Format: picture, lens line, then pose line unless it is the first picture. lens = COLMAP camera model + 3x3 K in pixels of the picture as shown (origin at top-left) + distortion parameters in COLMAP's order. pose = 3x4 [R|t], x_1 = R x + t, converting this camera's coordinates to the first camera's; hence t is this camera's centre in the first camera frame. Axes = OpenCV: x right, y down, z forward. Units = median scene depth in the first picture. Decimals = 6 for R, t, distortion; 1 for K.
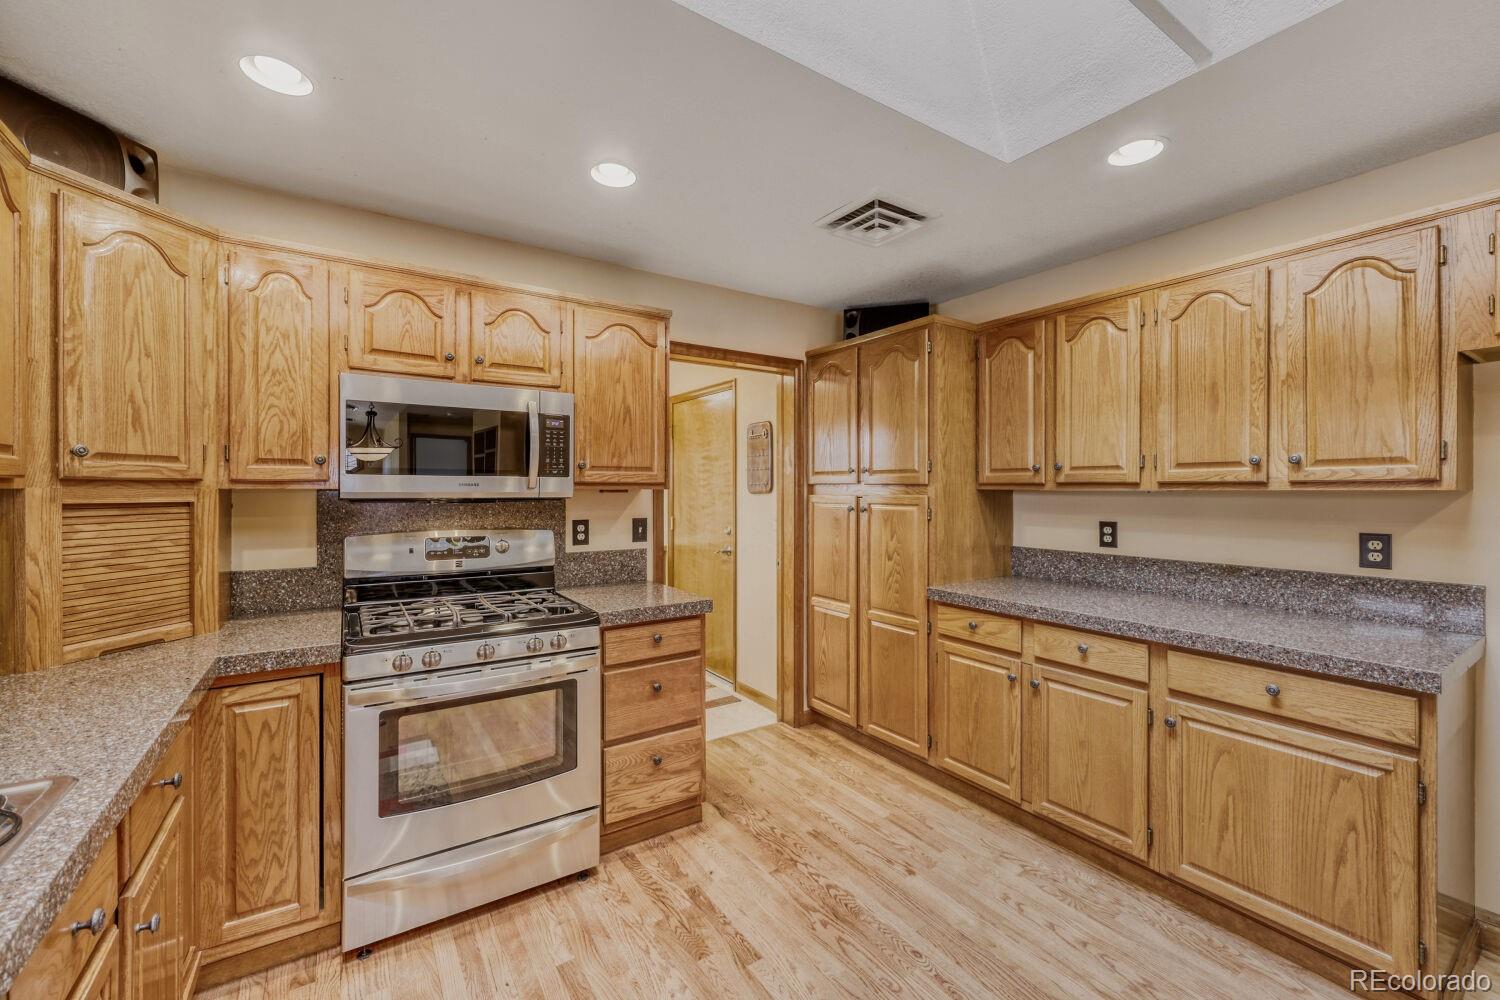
lens RADIAL K [[611.1, 0, 755.1], [0, 611.1, 492.4], [0, 0, 1]] dist [-0.005217, 0.000921]
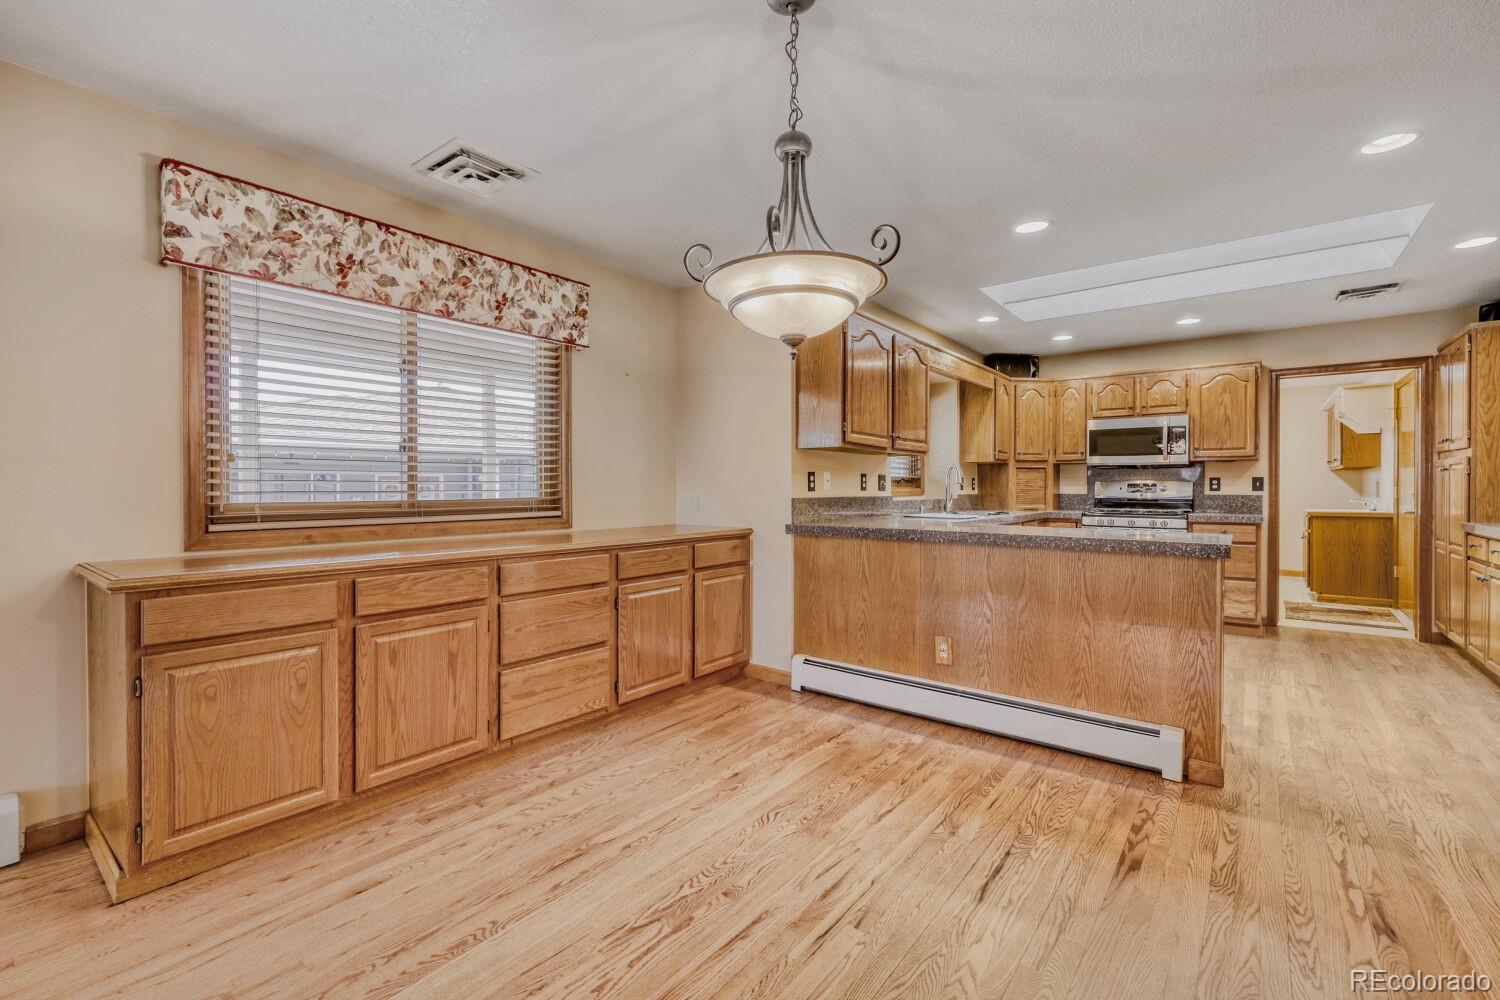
lens RADIAL K [[649.8, 0, 763.3], [0, 649.8, 492.1], [0, 0, 1]] dist [0.011152, -0.003051]
pose [[0.337596, 0.007811, -0.941259, 1.325247], [-0.002437, 0.999969, 0.007424, 0.091306], [0.941288, -0.000212, 0.337605, -1.143545]]
